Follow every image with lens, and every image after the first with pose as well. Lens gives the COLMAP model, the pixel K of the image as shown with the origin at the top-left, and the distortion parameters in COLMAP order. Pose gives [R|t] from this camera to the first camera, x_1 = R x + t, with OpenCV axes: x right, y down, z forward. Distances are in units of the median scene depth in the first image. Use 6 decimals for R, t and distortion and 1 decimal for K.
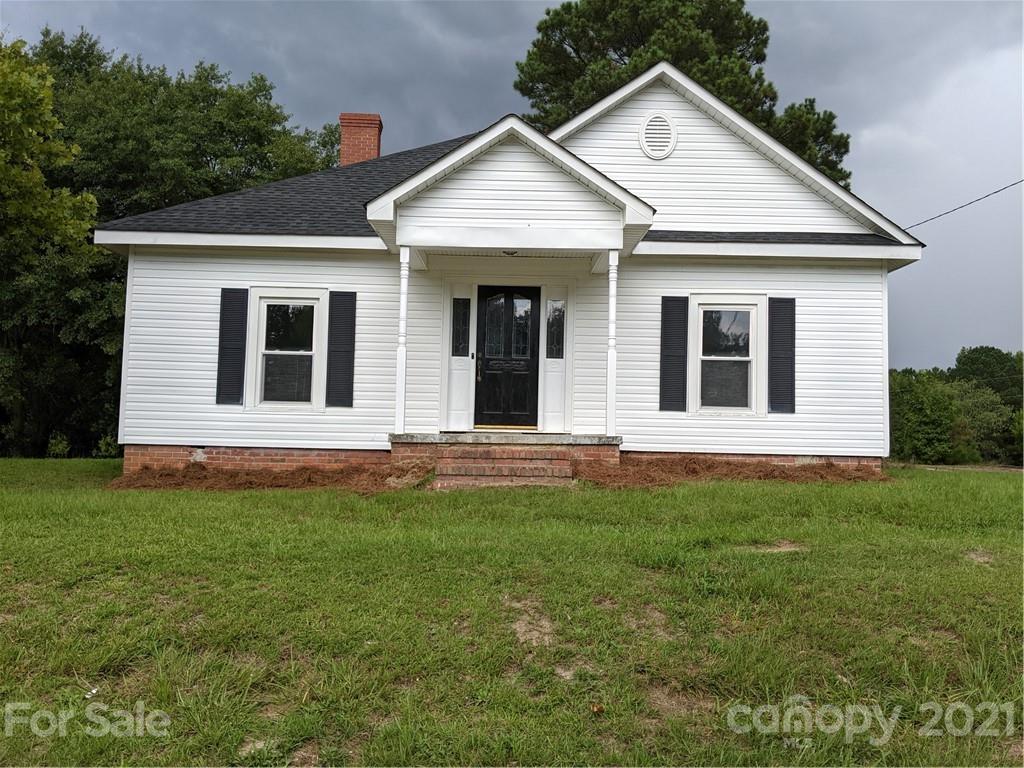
lens RADIAL K [[825.3, 0, 516.7], [0, 825.3, 377.3], [0, 0, 1]] dist [0.084675, -0.131135]
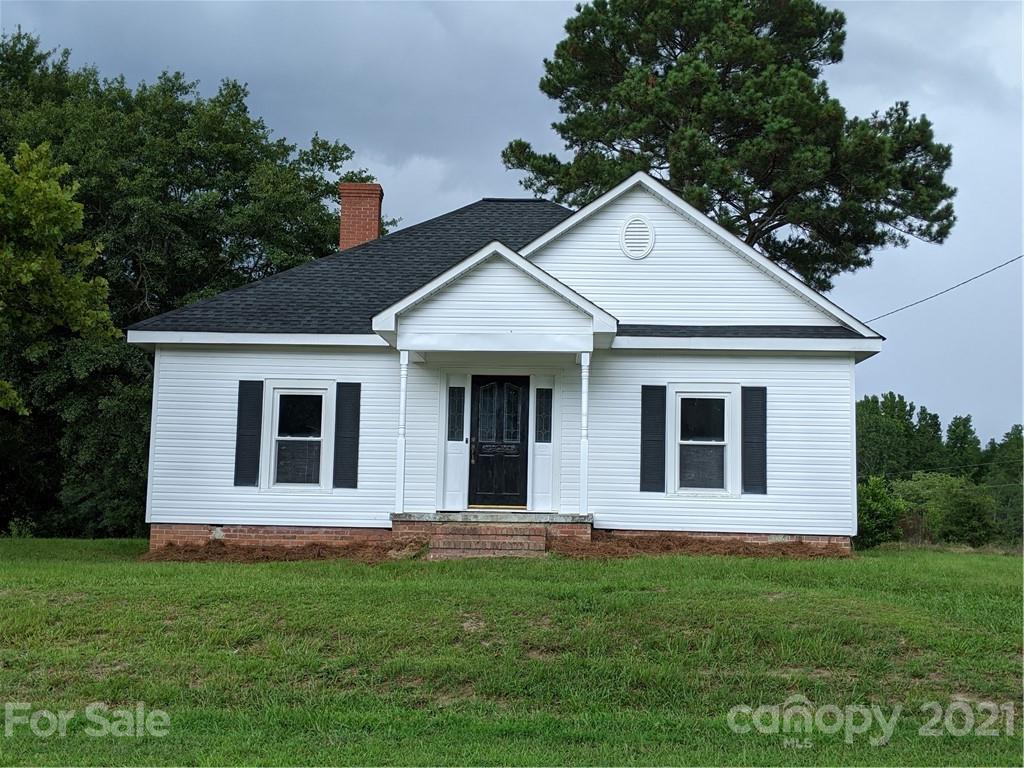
lens RADIAL K [[1222.8, 0, 512.0], [0, 1222.8, 384.0], [0, 0, 1]] dist [0.157711, 0.035771]
pose [[0.998665, -0.004454, -0.051464, 0.089297], [0.002620, 0.999361, -0.035655, -0.042966], [0.051590, 0.035473, 0.998038, -0.605116]]
